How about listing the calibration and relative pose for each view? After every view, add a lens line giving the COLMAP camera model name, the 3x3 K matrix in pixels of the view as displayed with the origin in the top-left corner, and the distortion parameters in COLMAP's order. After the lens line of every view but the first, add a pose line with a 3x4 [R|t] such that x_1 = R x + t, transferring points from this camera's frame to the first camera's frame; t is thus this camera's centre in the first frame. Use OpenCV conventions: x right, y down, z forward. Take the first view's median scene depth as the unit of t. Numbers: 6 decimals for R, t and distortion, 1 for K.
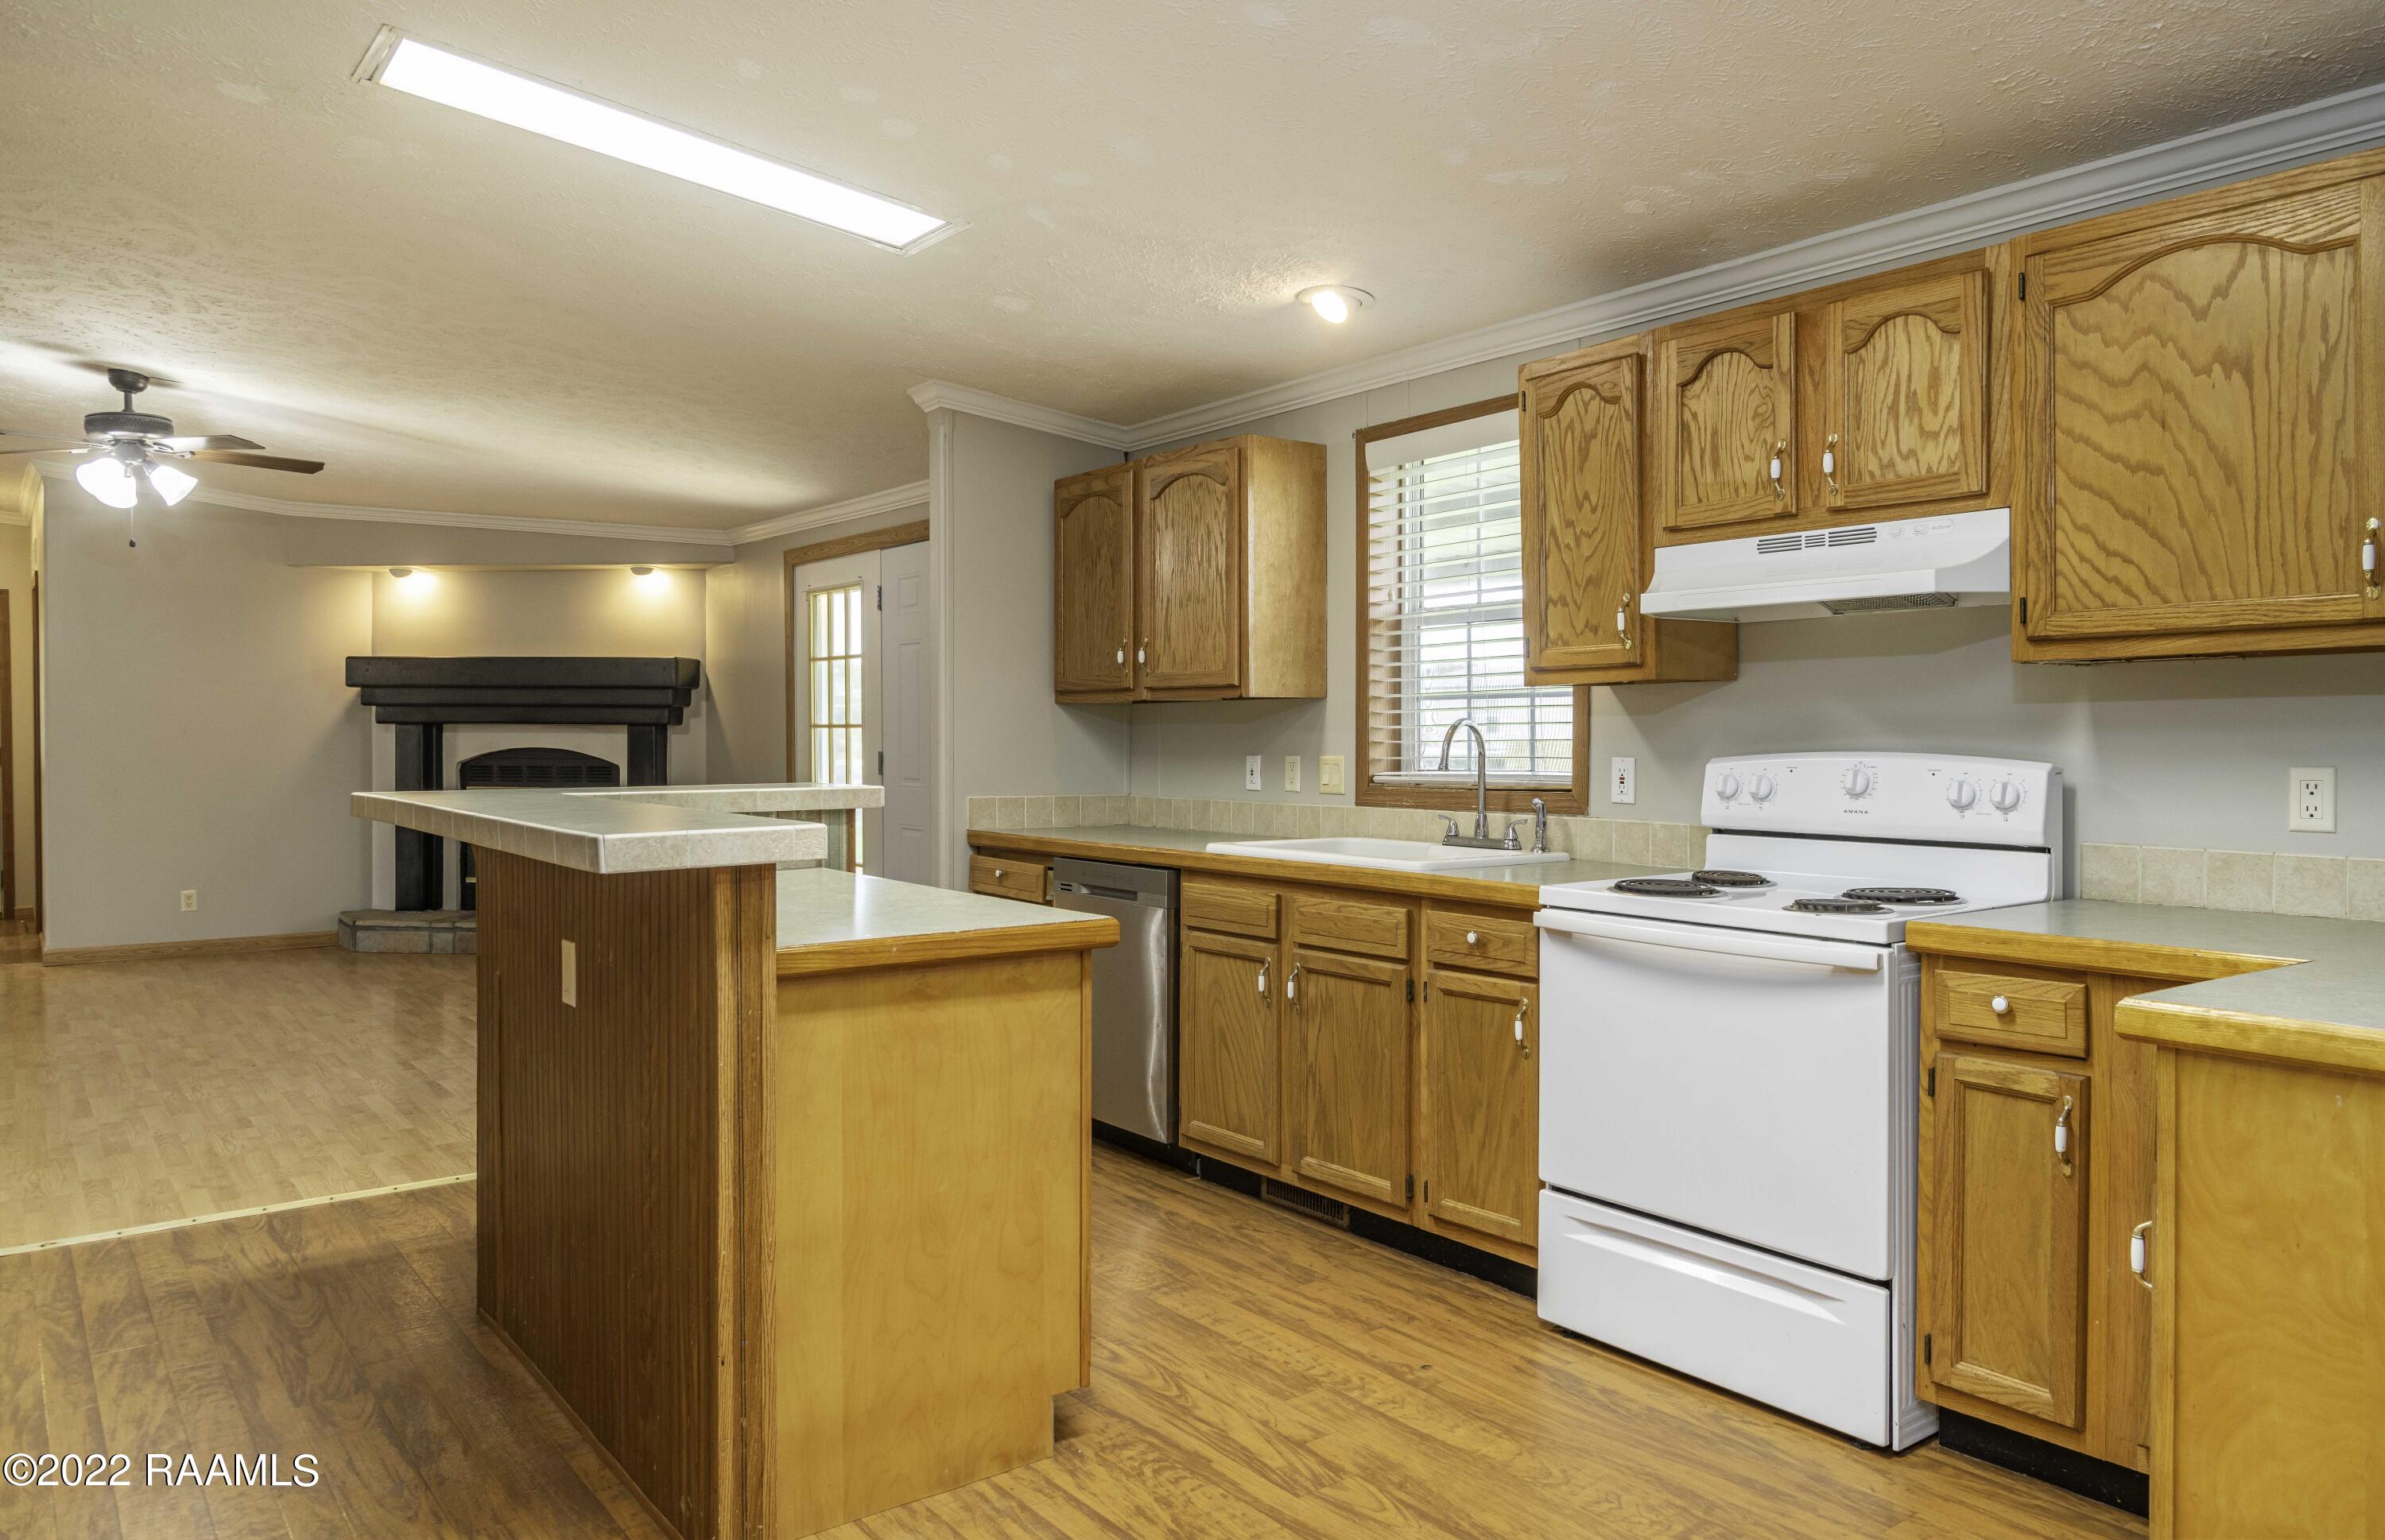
lens RADIAL K [[1621.8, 0, 1194.3], [0, 1621.8, 793.7], [0, 0, 1]] dist [0.021604, -0.006526]
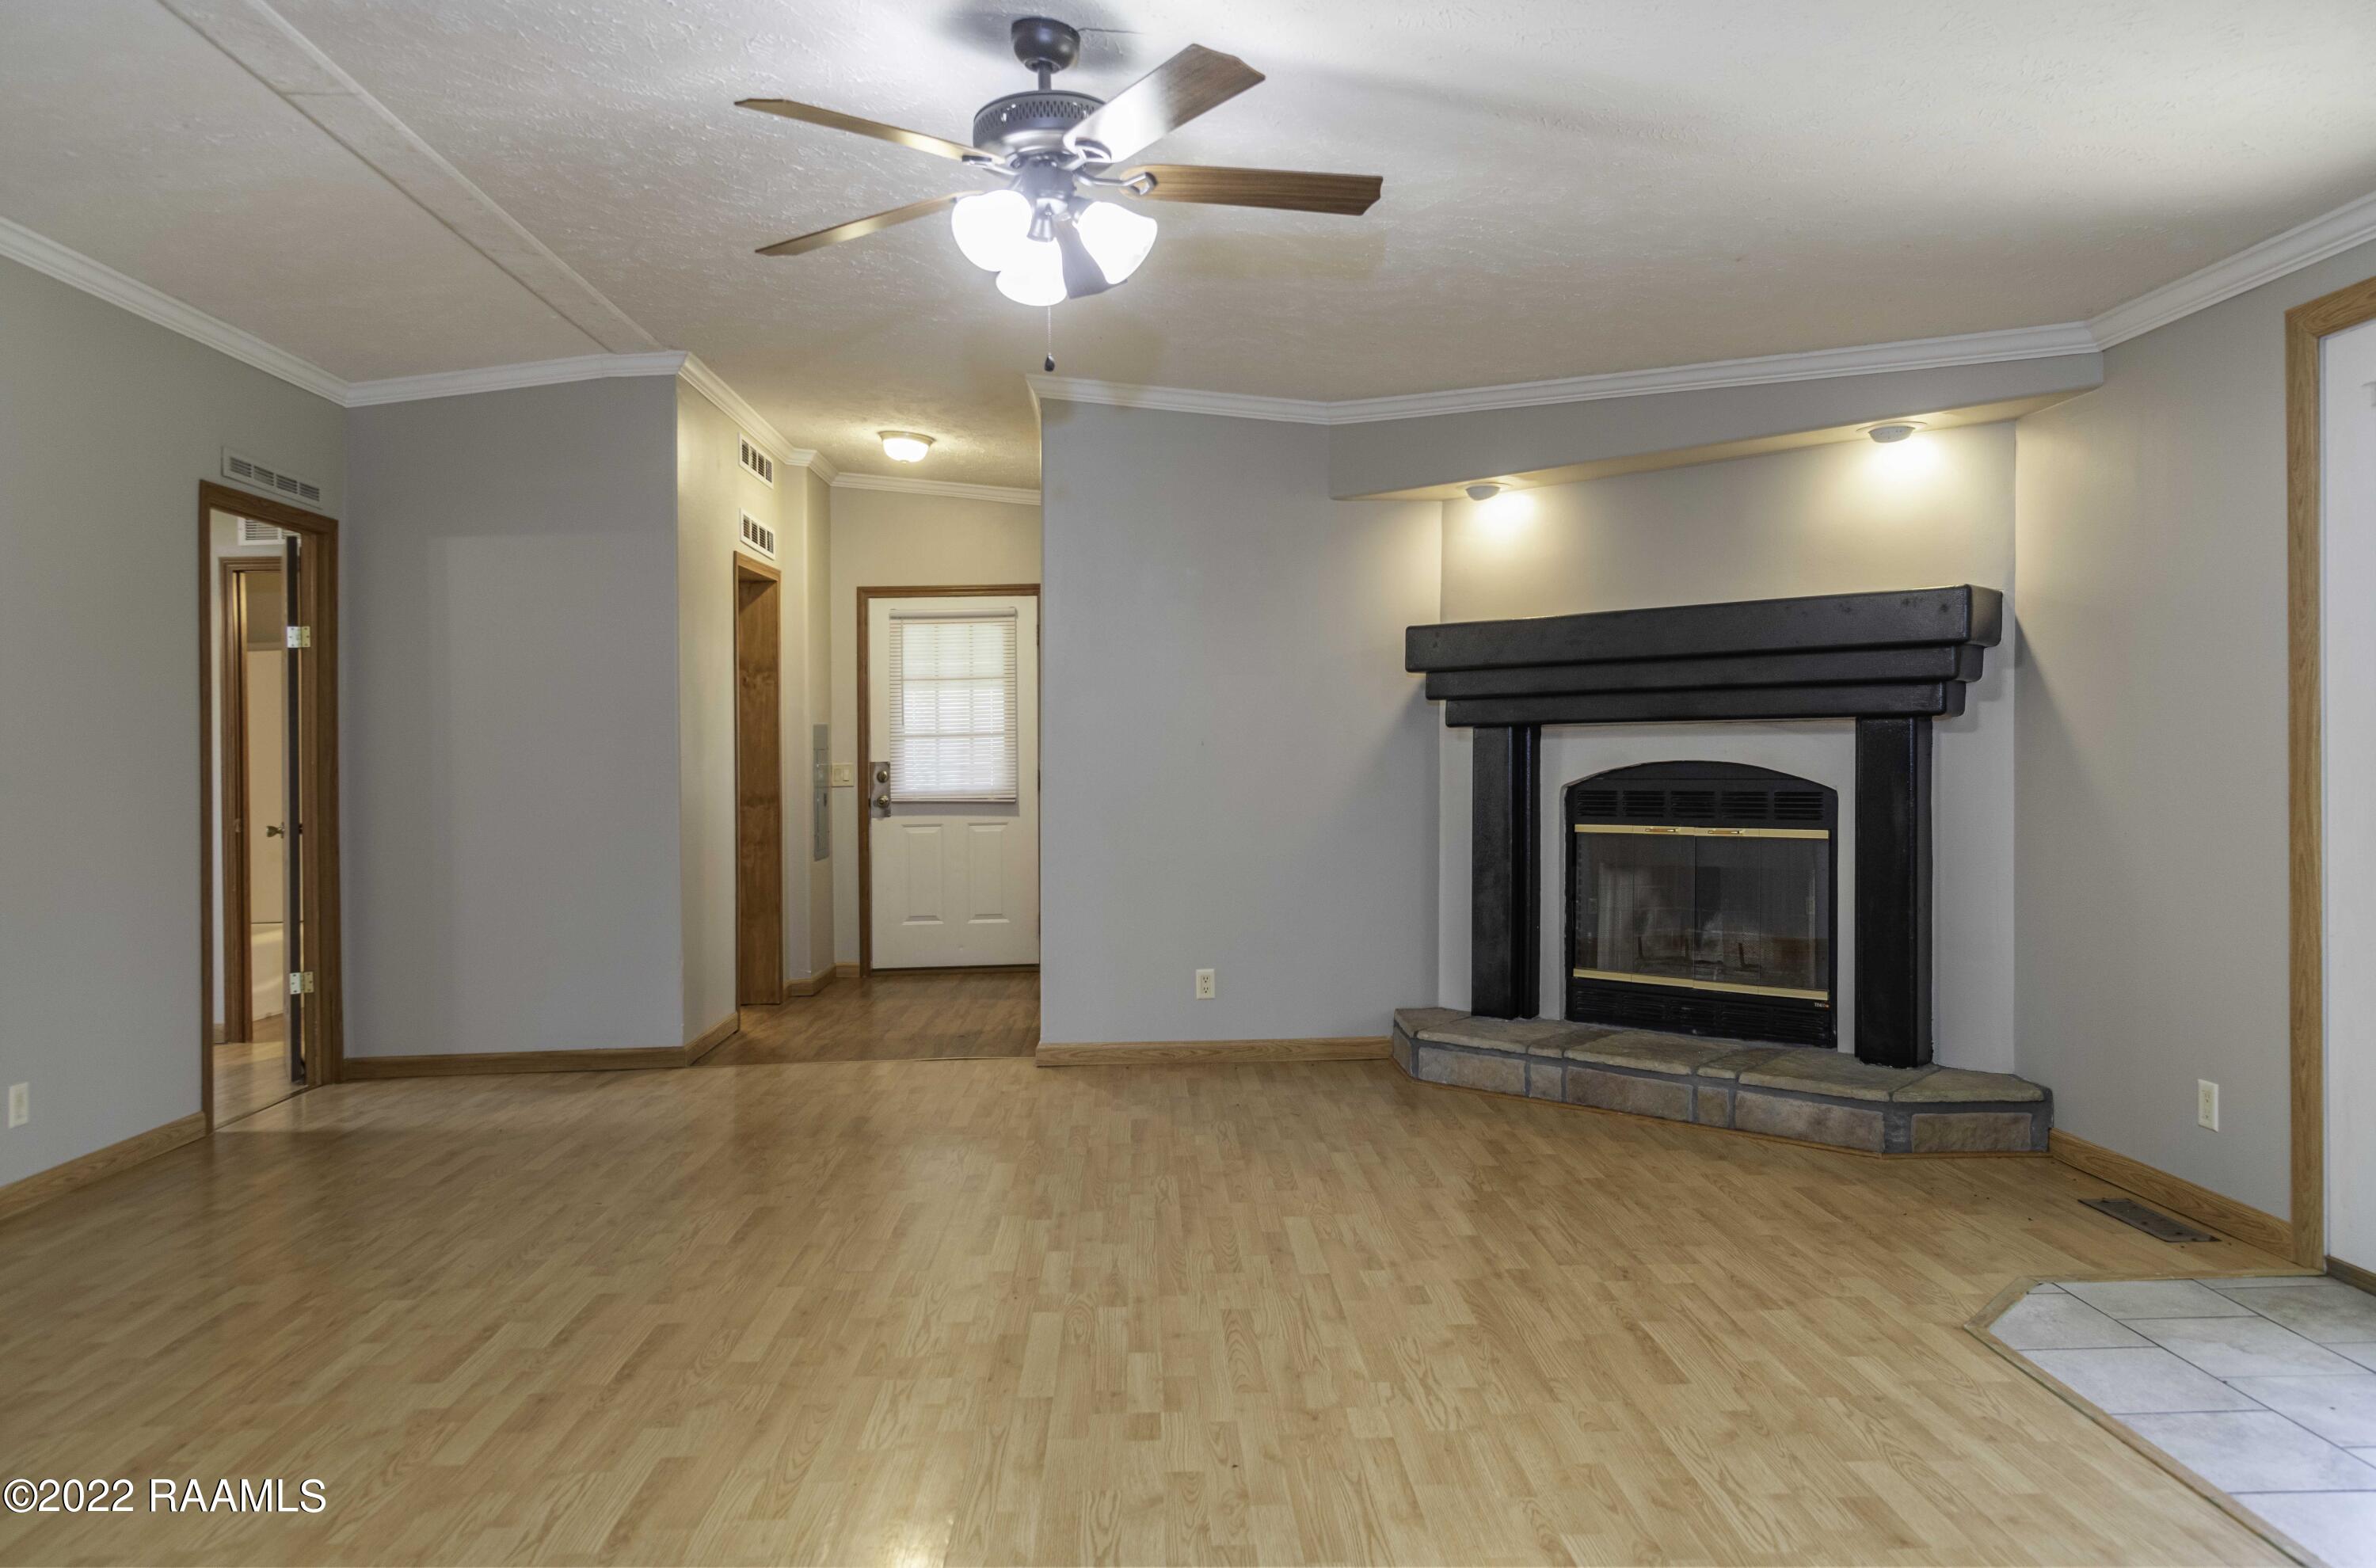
lens RADIAL K [[1629.0, 0, 1180.8], [0, 1629.0, 786.3], [0, 0, 1]] dist [0.017362, -0.009103]
pose [[0.820201, -0.002910, -0.572068, -0.220878], [-0.007081, 0.999859, -0.015238, -0.008695], [0.572032, 0.016549, 0.820064, 0.413733]]
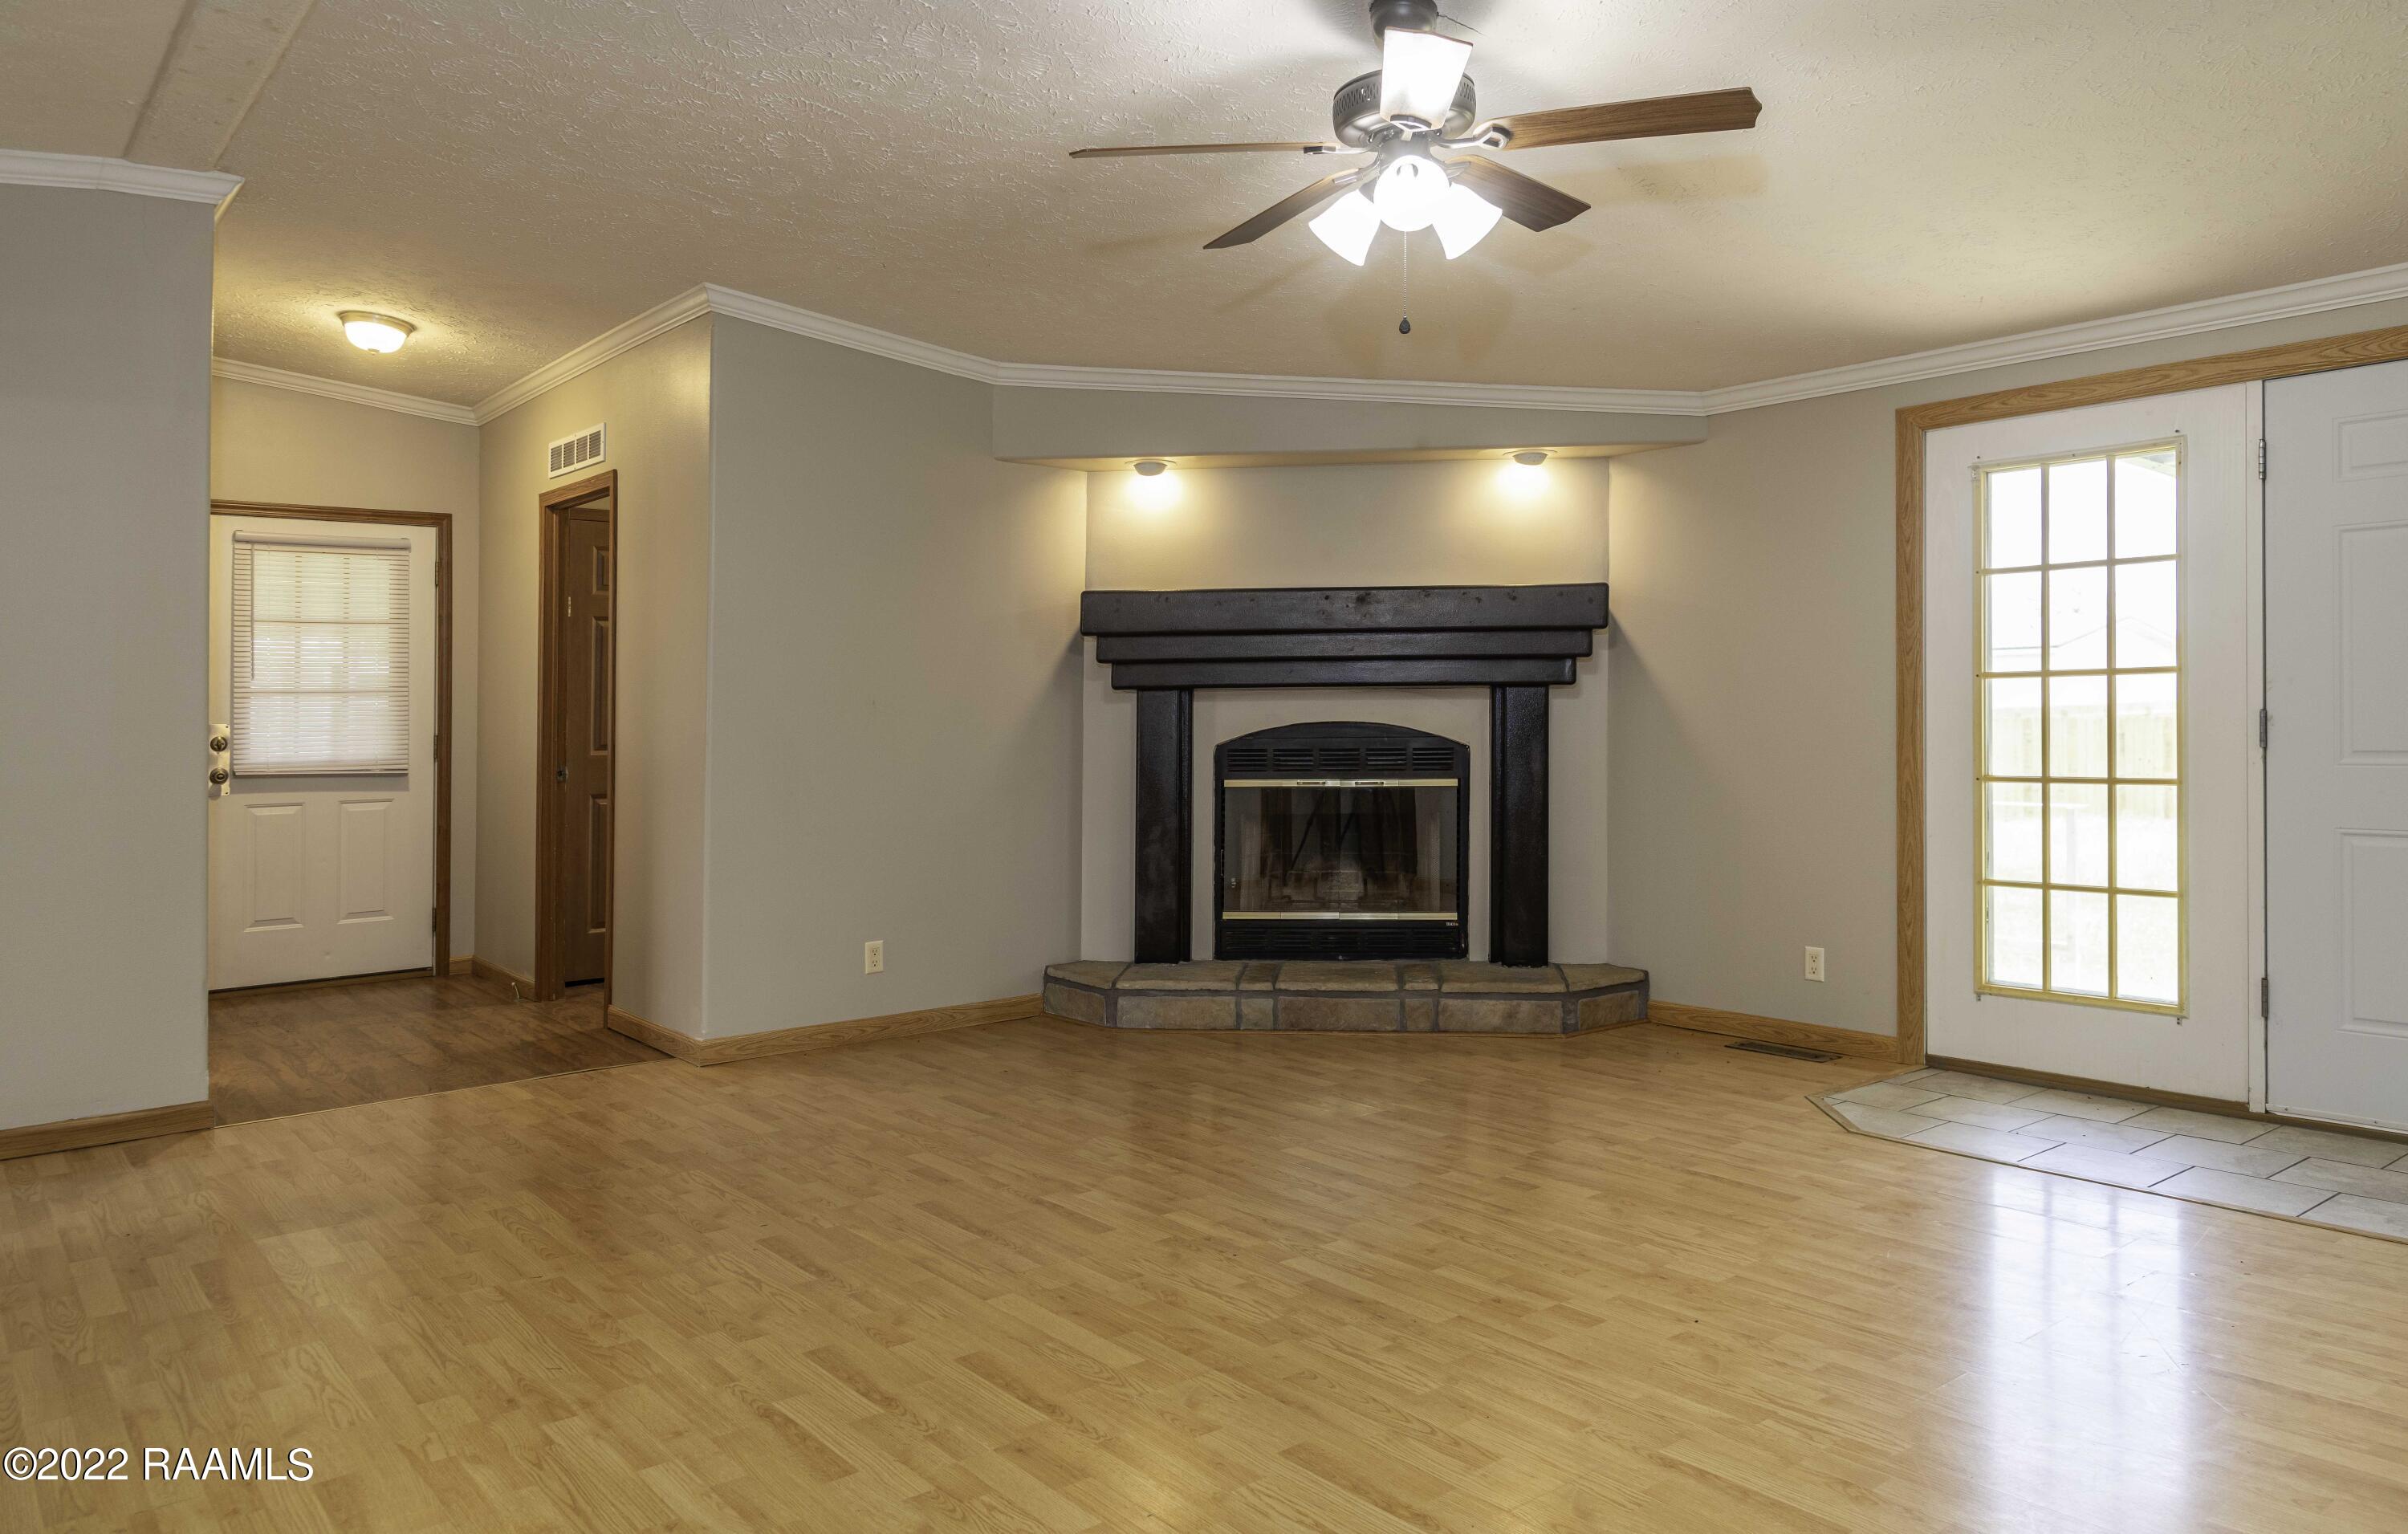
lens RADIAL K [[1637.5, 0, 1204.5], [0, 1637.5, 754.3], [0, 0, 1]] dist [0.021604, -0.006526]
pose [[0.998900, -0.013375, 0.044952, -0.506387], [0.014156, 0.999753, -0.017117, -0.003528], [-0.044712, 0.017734, 0.998842, 0.322541]]
